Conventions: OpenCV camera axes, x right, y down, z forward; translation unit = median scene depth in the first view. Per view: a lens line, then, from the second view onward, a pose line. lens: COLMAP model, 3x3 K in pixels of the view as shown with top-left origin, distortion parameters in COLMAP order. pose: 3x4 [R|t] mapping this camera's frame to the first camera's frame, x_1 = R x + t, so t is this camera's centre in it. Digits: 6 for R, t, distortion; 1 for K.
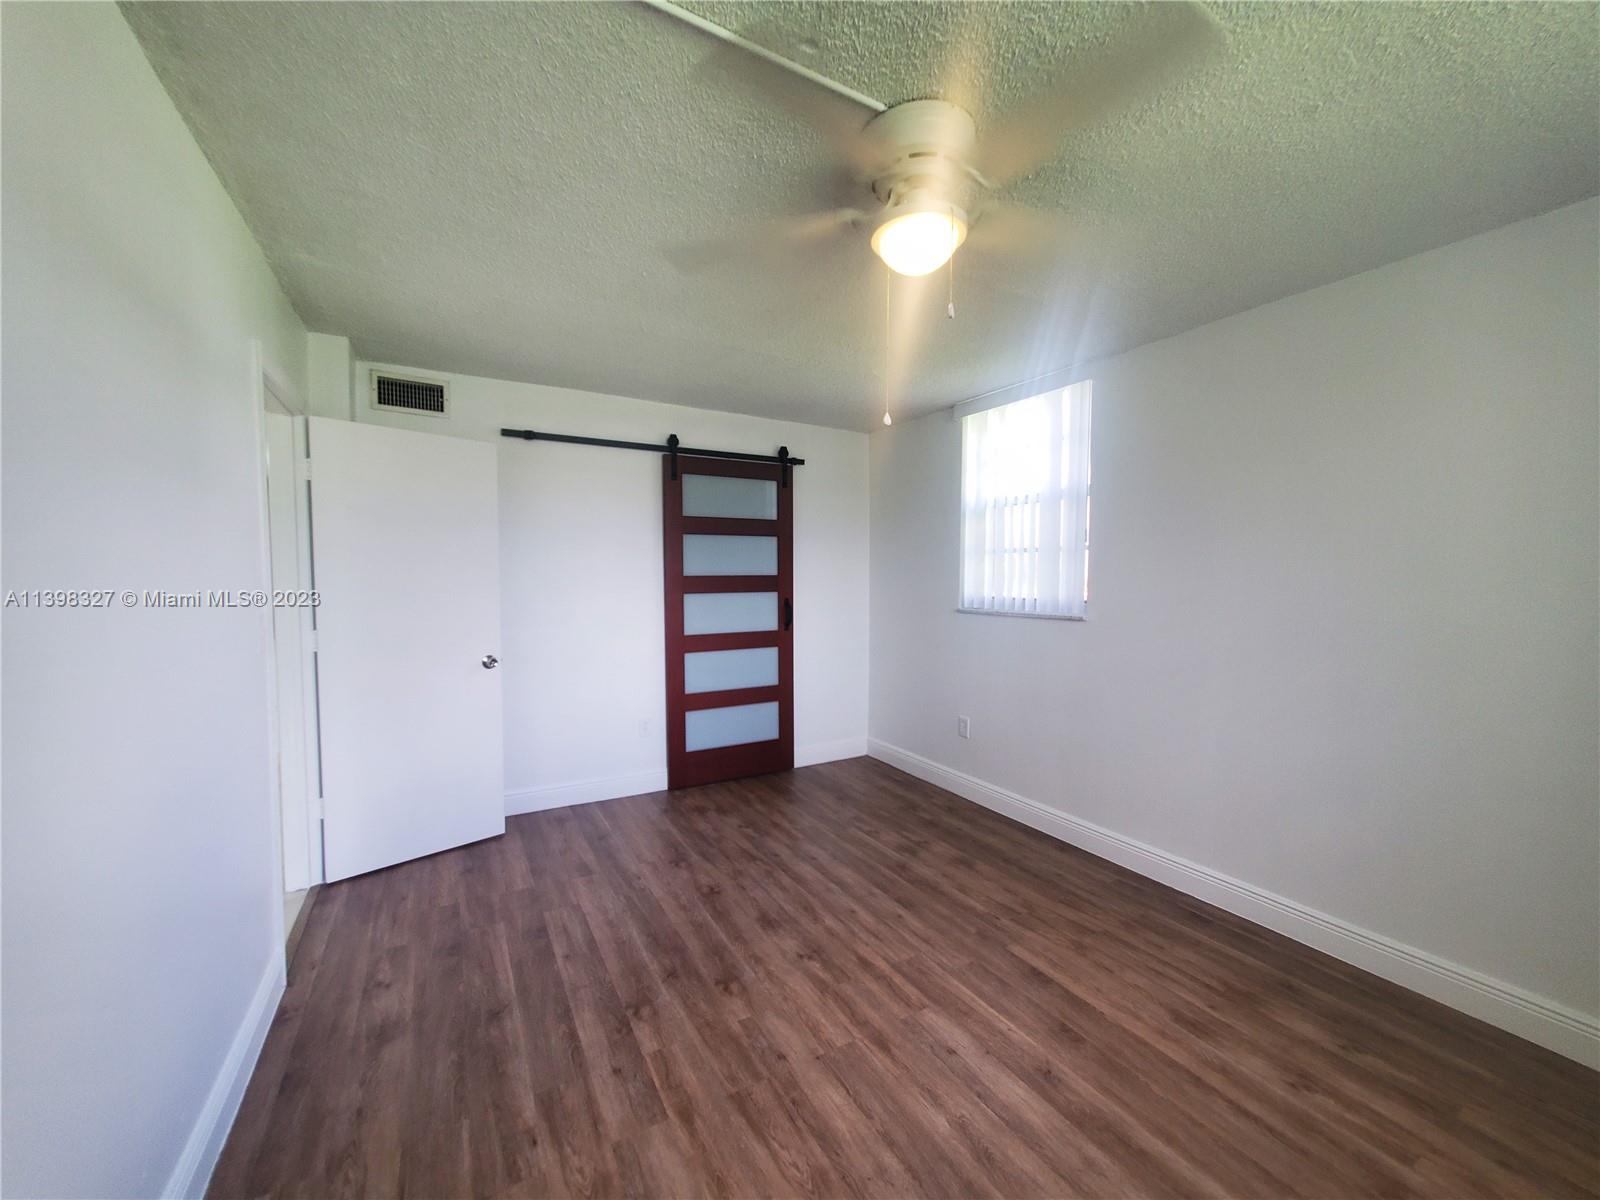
lens RADIAL K [[618.5, 0, 804.3], [0, 618.5, 581.5], [0, 0, 1]] dist [0.000987, 0.000106]
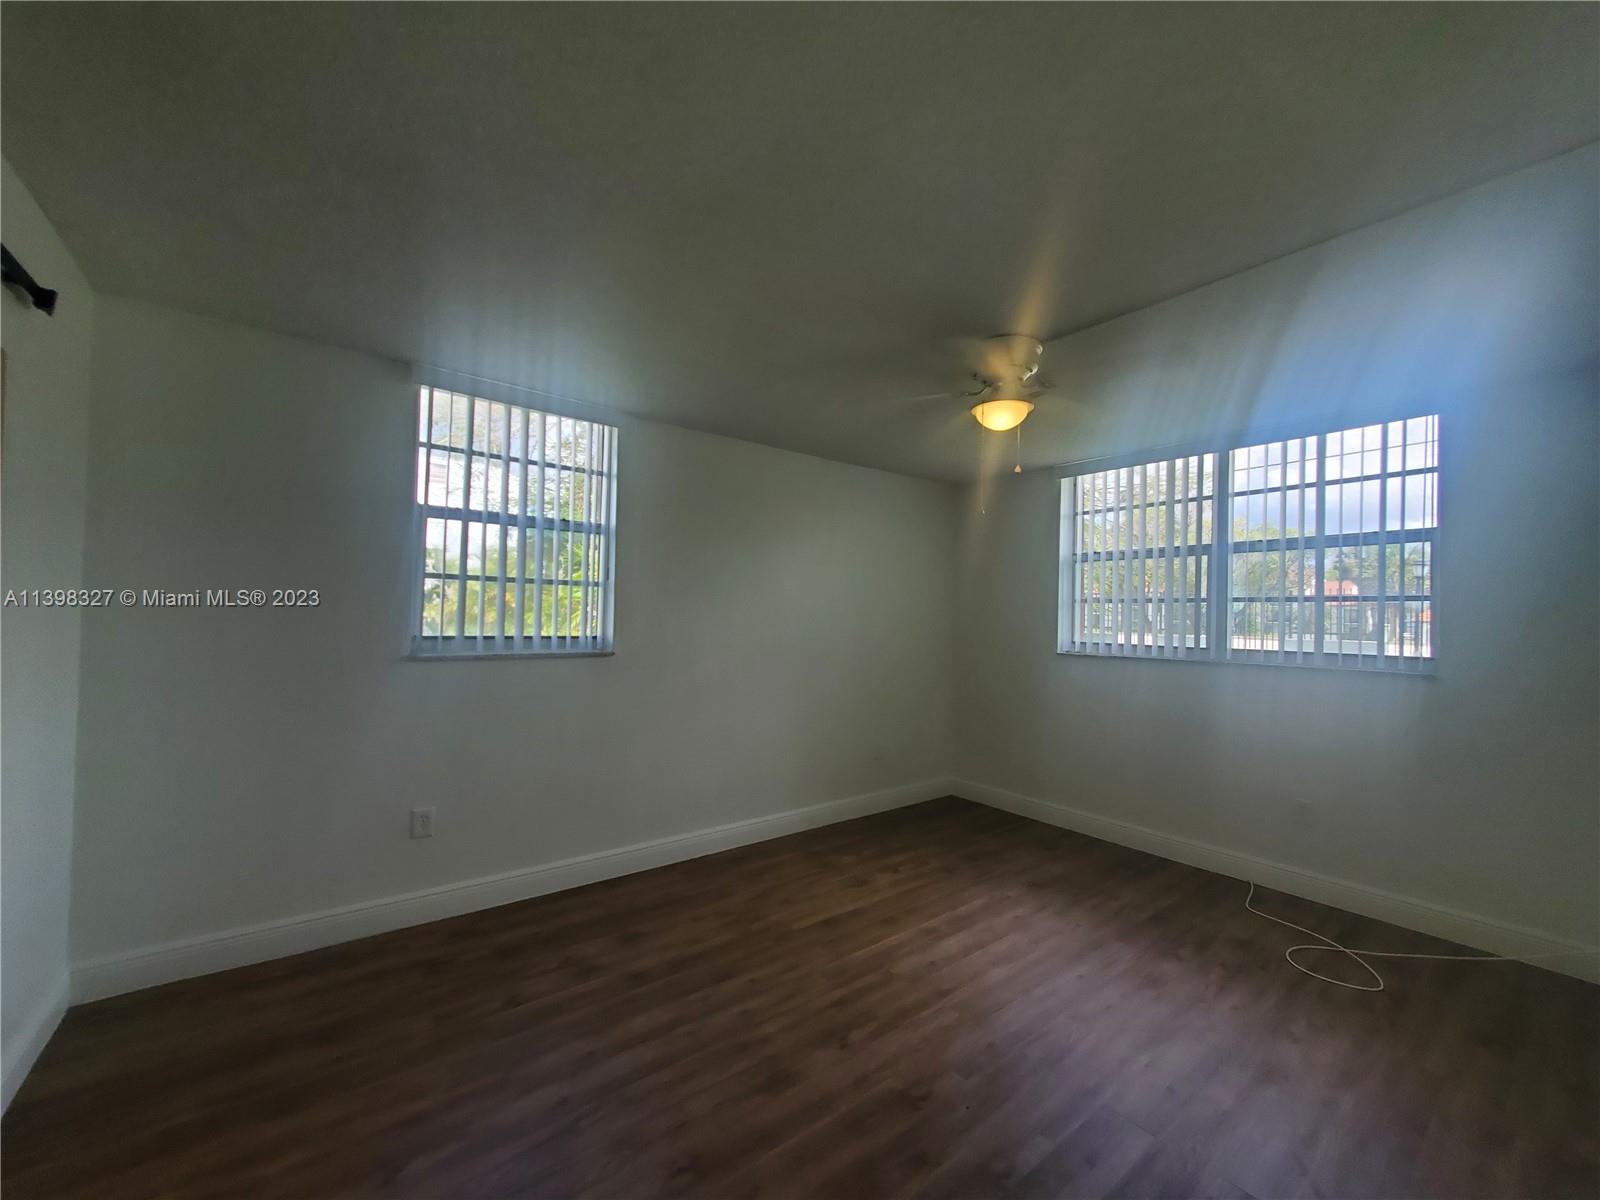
lens RADIAL K [[638.0, 0, 796.9], [0, 638.0, 606.9], [0, 0, 1]] dist [0.000550, 0.000020]
pose [[-0.135697, 0.009197, 0.990708, -0.818914], [-0.011364, 0.999877, -0.010839, -0.010367], [-0.990685, -0.012729, -0.135576, 1.082517]]
